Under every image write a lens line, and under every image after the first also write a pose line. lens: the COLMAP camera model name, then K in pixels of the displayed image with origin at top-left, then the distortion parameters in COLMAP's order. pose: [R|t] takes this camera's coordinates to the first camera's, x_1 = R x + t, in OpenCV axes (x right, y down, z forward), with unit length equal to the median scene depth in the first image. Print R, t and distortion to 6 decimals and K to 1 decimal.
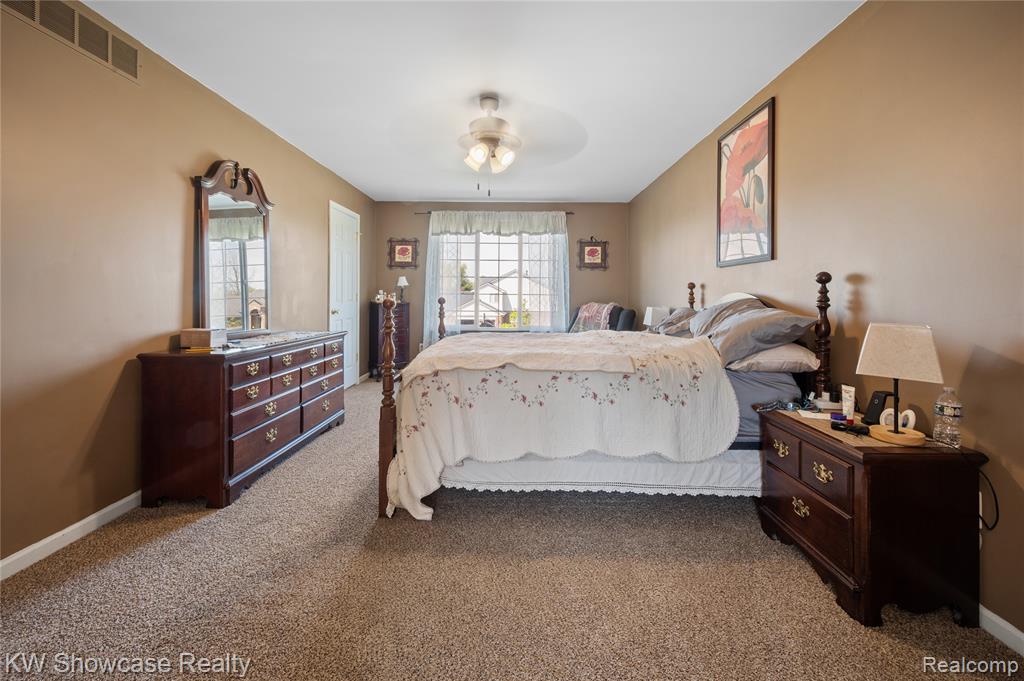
lens RADIAL K [[417.2, 0, 508.3], [0, 417.2, 299.4], [0, 0, 1]] dist [-0.002310, -0.000296]
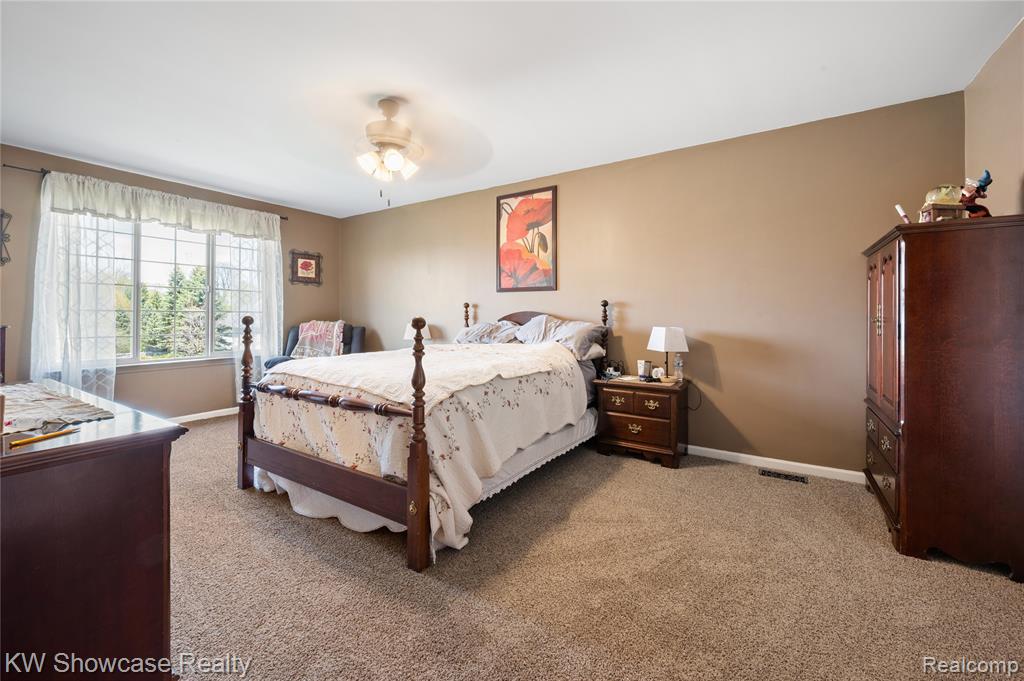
lens RADIAL K [[414.9, 0, 515.7], [0, 414.9, 312.4], [0, 0, 1]] dist [-0.001687, -0.000154]
pose [[0.536530, 0.001848, 0.843879, -0.595838], [0.006379, 0.999960, -0.006246, -0.003735], [-0.843857, 0.008735, 0.536496, 0.239246]]
